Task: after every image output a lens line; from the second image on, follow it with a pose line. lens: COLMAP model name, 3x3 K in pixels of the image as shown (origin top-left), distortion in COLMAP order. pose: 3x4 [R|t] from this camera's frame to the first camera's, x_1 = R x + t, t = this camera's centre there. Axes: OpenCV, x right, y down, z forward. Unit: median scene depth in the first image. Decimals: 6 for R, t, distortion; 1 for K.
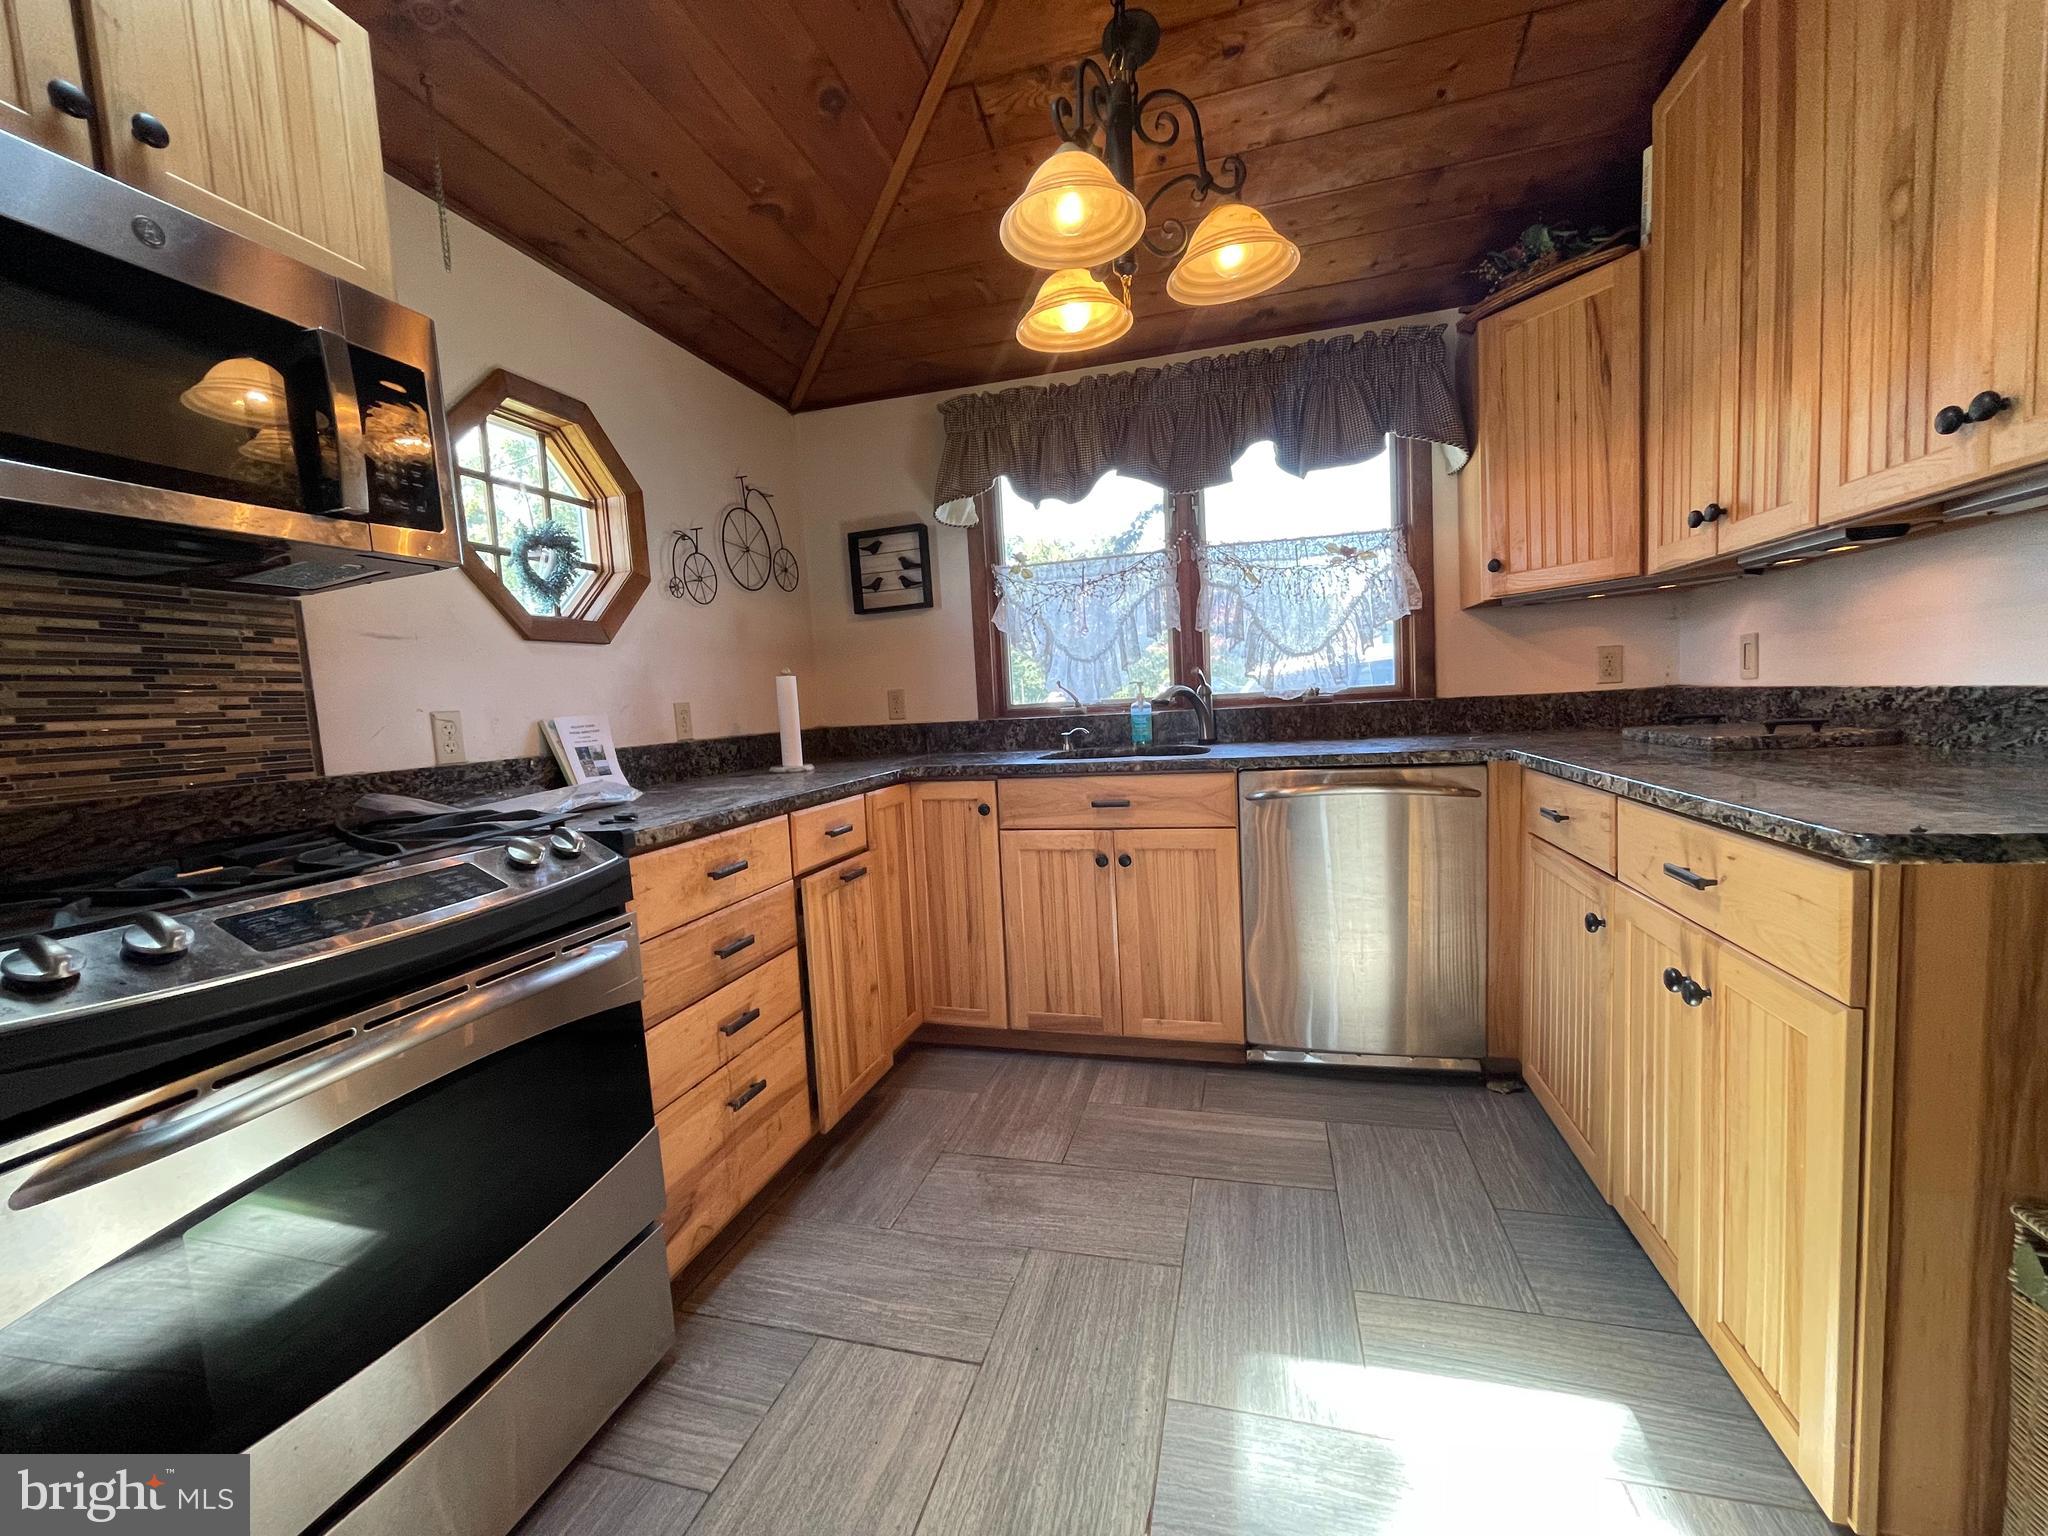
lens RADIAL K [[837.4, 0, 1024.0], [0, 837.4, 768.0], [0, 0, 1]] dist [0.000635, 0.002001]
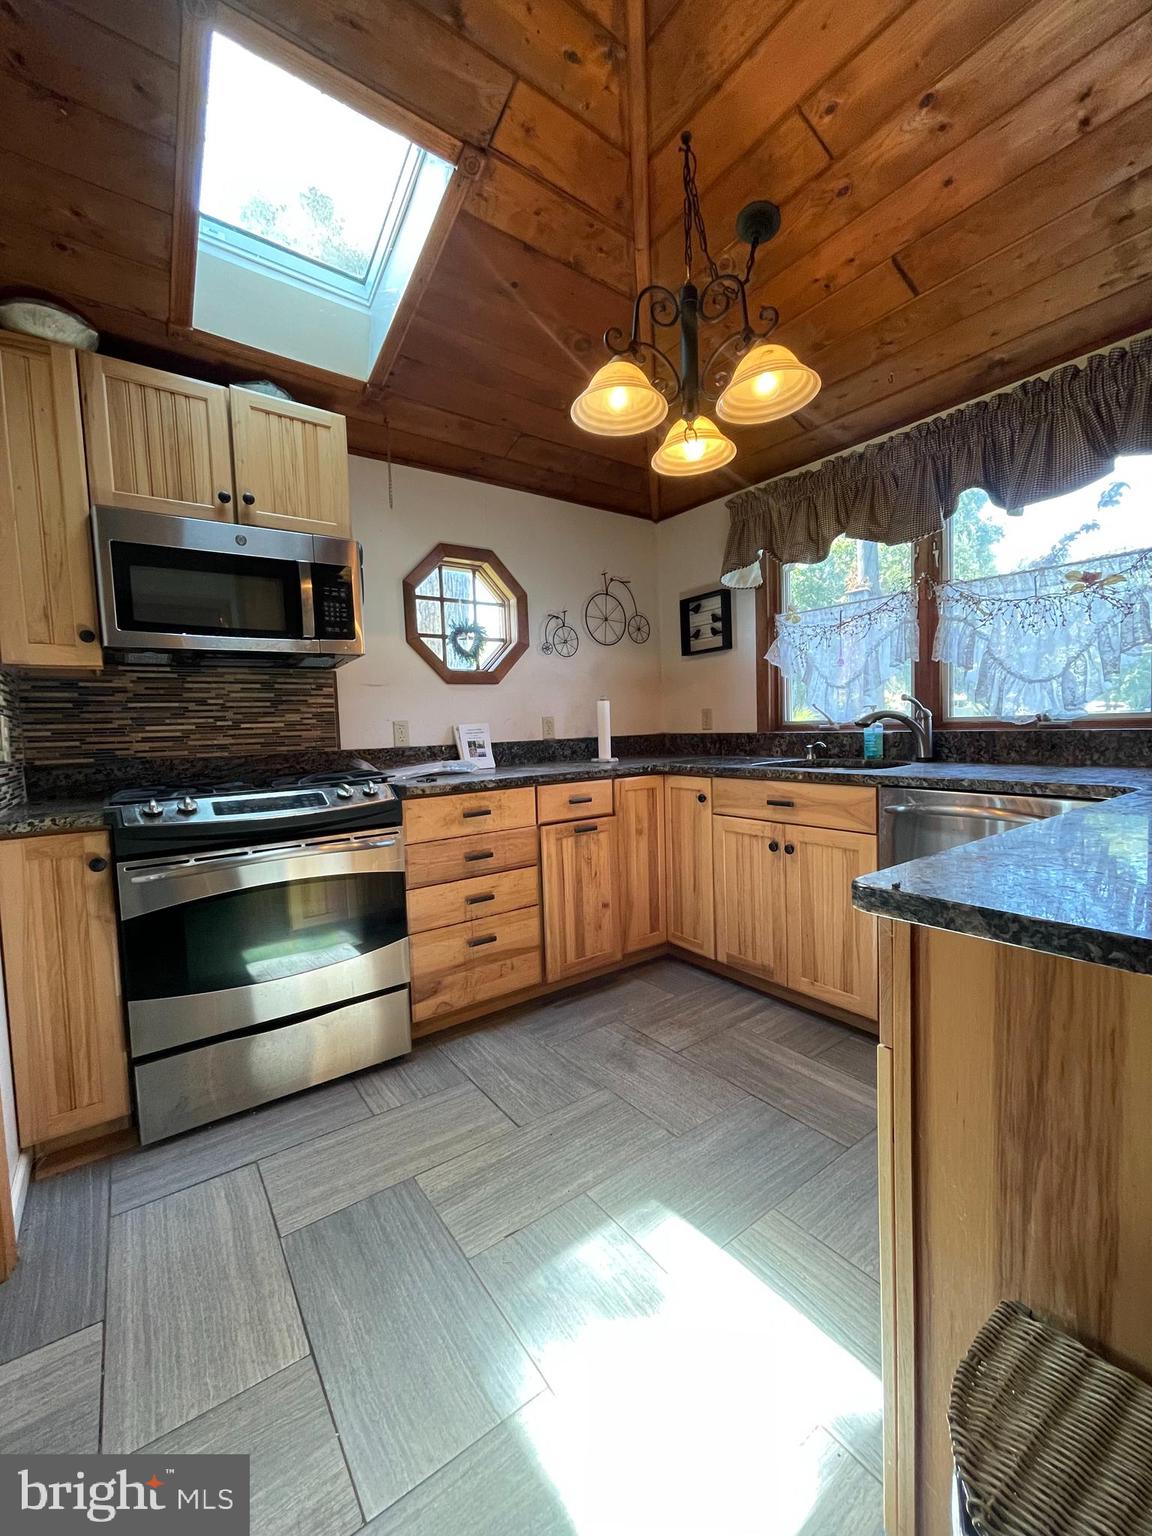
lens RADIAL K [[628.0, 0, 572.9], [0, 628.0, 761.7], [0, 0, 1]] dist [0.000635, 0.002001]
pose [[0.784196, 0.065903, -0.617003, 0.438834], [-0.061360, 0.997706, 0.028580, -0.028237], [0.617472, 0.015447, 0.786441, 0.046888]]
